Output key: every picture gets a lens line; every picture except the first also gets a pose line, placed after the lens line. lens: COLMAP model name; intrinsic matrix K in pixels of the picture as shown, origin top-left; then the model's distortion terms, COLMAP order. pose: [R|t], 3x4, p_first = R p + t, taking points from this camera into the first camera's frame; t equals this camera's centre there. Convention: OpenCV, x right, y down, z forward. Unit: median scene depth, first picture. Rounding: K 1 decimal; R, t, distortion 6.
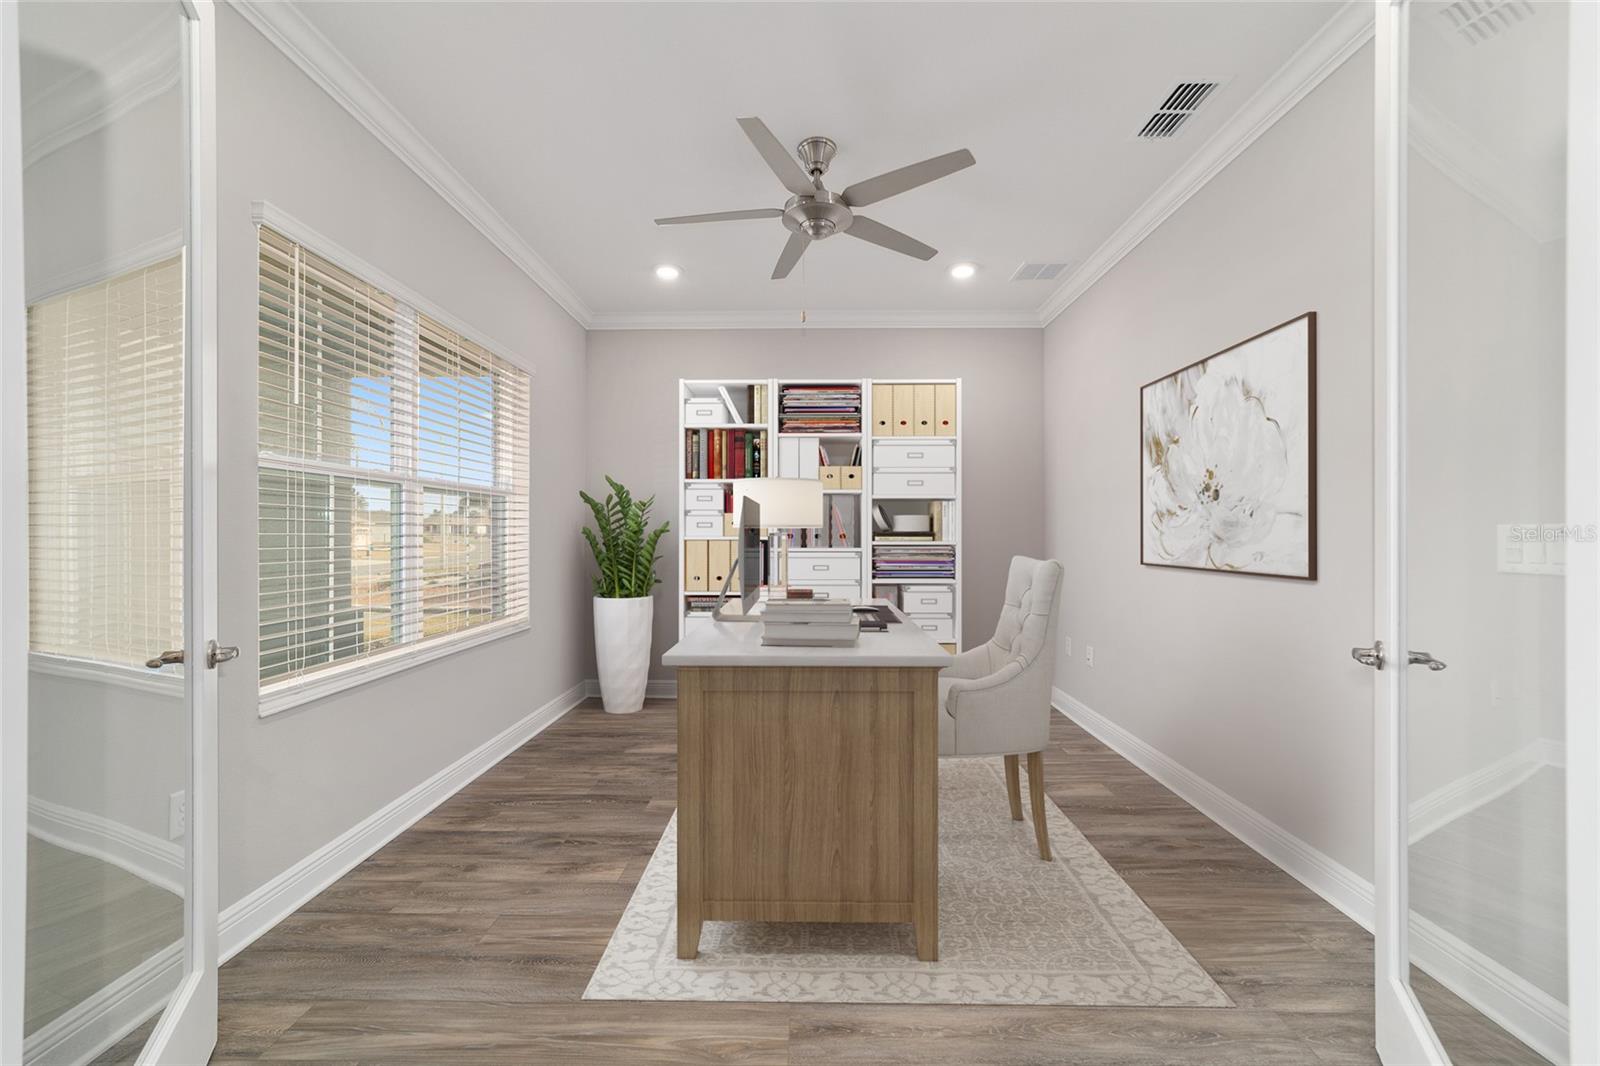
lens RADIAL K [[608.6, 0, 799.4], [0, 608.6, 534.0], [0, 0, 1]] dist [-0.000593, -0.000154]
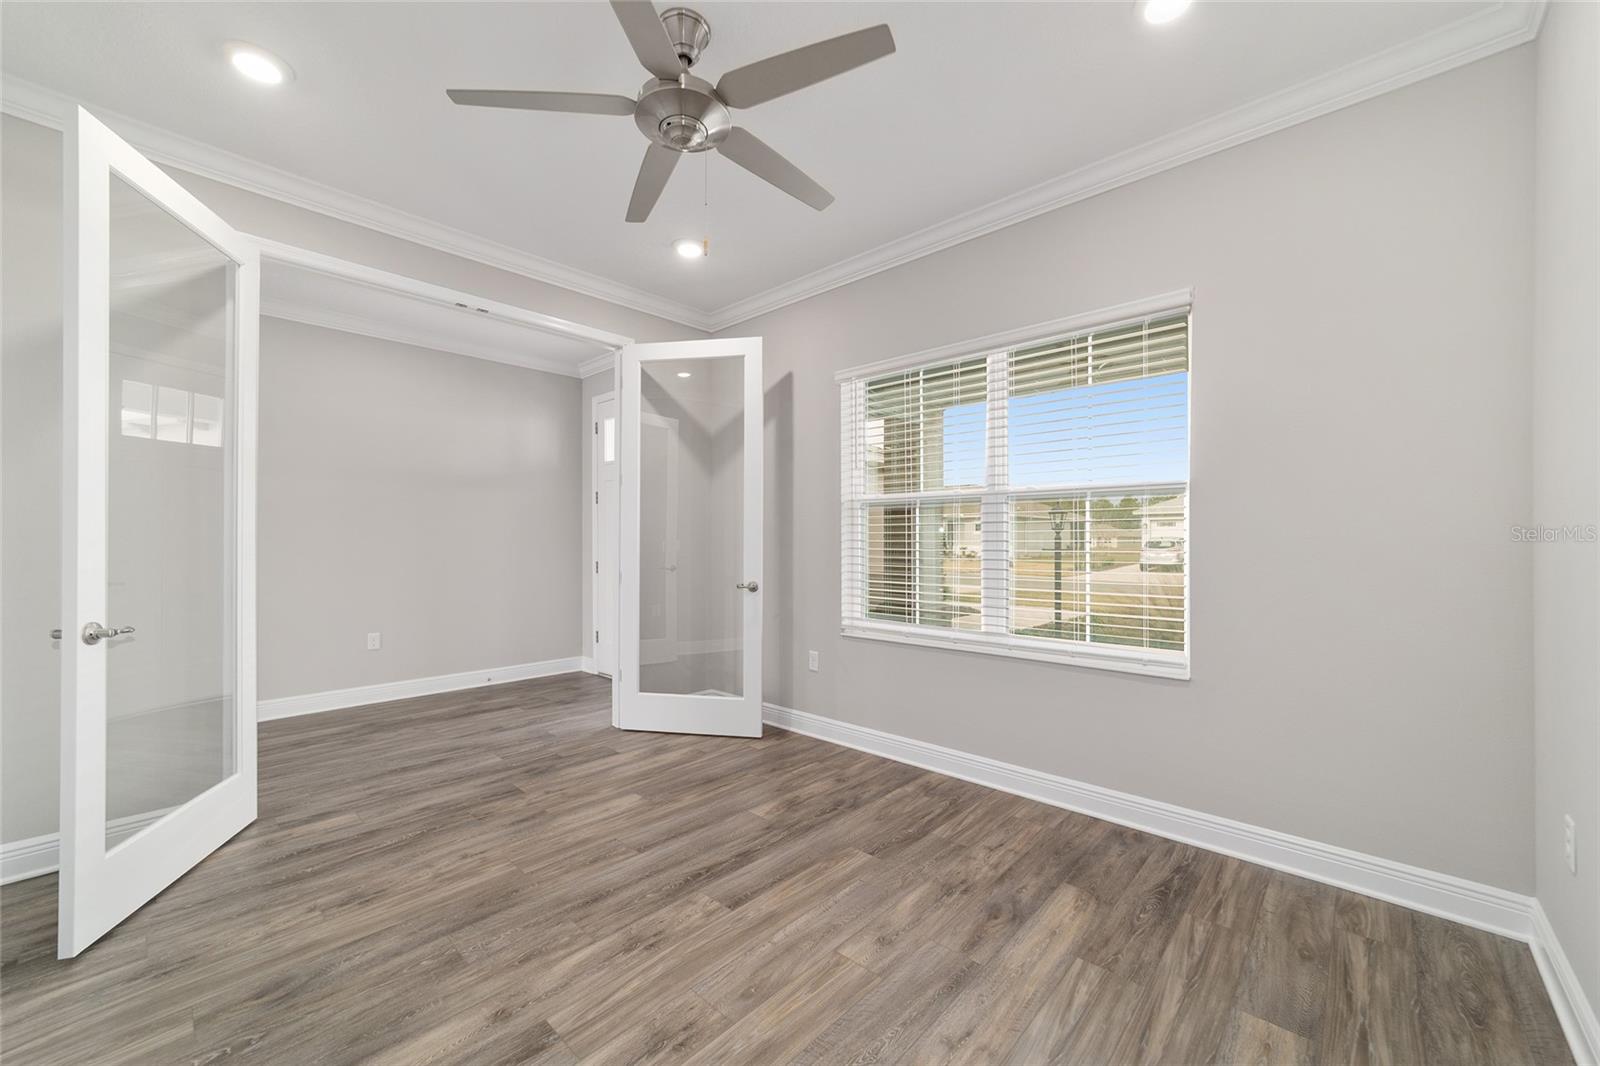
lens RADIAL K [[608.6, 0, 800.0], [0, 608.6, 529.1], [0, 0, 1]] dist [-0.000593, -0.000154]
pose [[-0.644775, -0.006779, -0.764342, 0.525233], [-0.000008, 0.999961, -0.008861, -0.017944], [0.764372, -0.005707, -0.644750, 1.608631]]
